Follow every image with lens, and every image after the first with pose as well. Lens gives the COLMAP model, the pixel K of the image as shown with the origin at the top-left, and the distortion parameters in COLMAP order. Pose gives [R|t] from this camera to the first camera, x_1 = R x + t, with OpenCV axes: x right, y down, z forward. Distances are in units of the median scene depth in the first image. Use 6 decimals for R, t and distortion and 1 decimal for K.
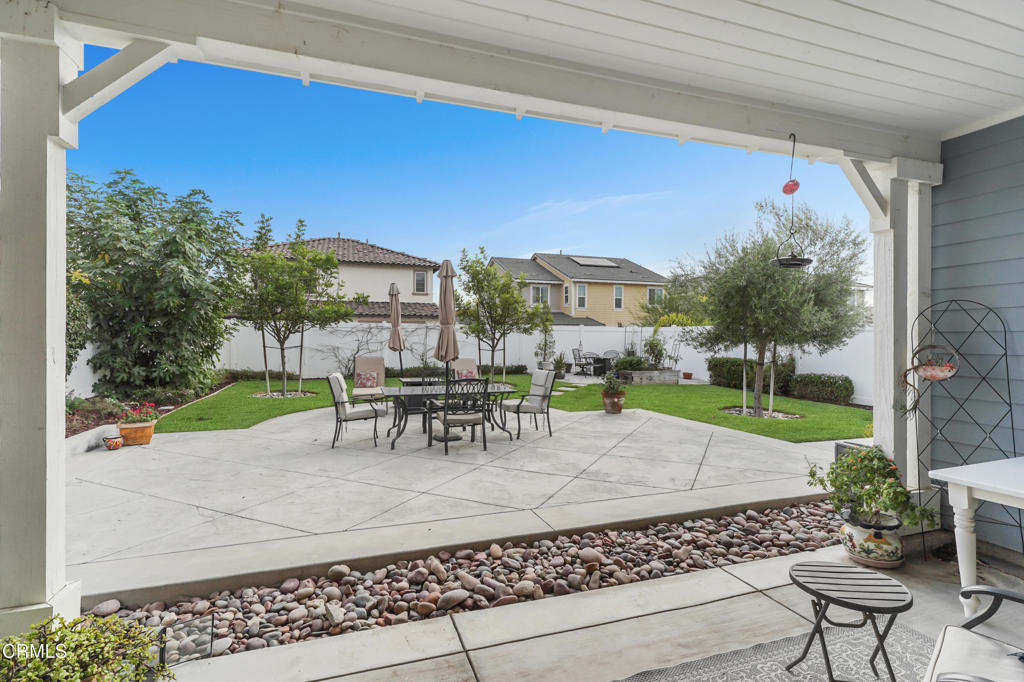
lens RADIAL K [[476.5, 0, 505.9], [0, 476.5, 339.1], [0, 0, 1]] dist [0.005235, 0.000210]
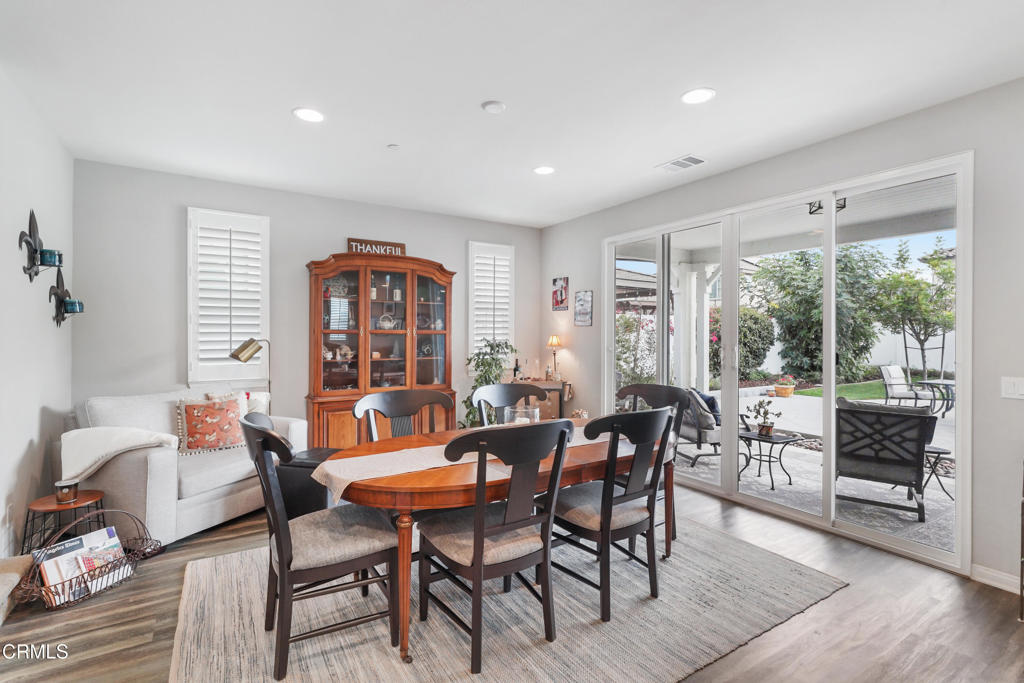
lens RADIAL K [[474.5, 0, 511.7], [0, 474.5, 332.3], [0, 0, 1]] dist [0.006458, 0.000105]
pose [[0.240195, -0.005515, -0.970709, 0.375735], [-0.008526, 0.999933, -0.007791, -0.003554], [0.970687, 0.010148, 0.240132, -0.229532]]
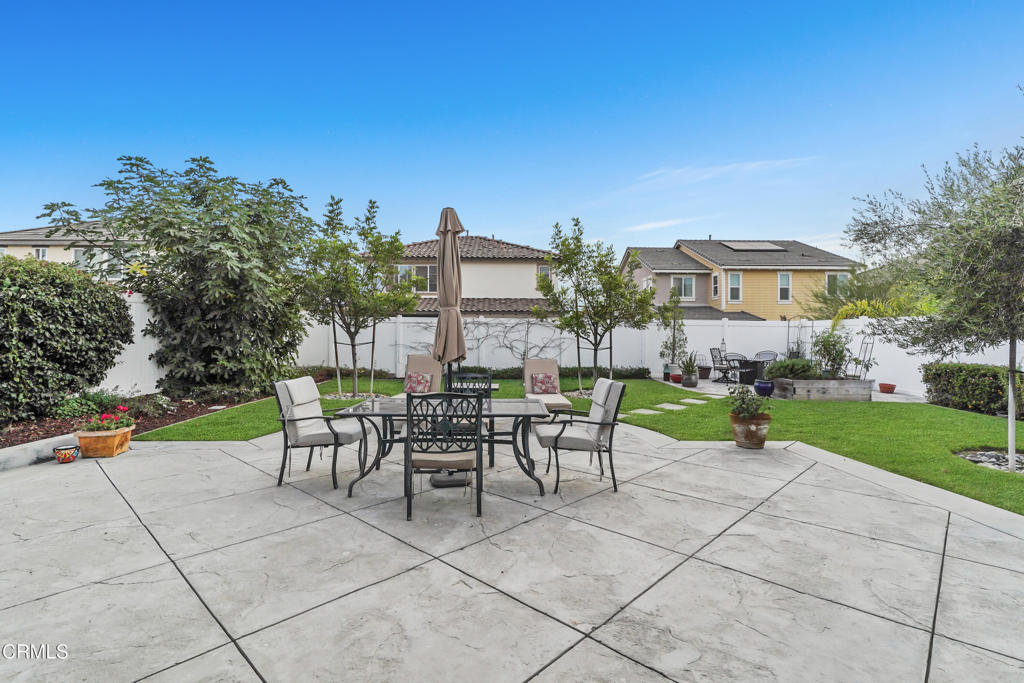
lens RADIAL K [[474.5, 0, 511.7], [0, 474.5, 332.3], [0, 0, 1]] dist [0.006458, 0.000105]
pose [[0.954842, -0.002498, -0.297103, 0.076159], [-0.001783, 0.999898, -0.014138, 0.007265], [0.297108, 0.014030, 0.954741, 0.203033]]
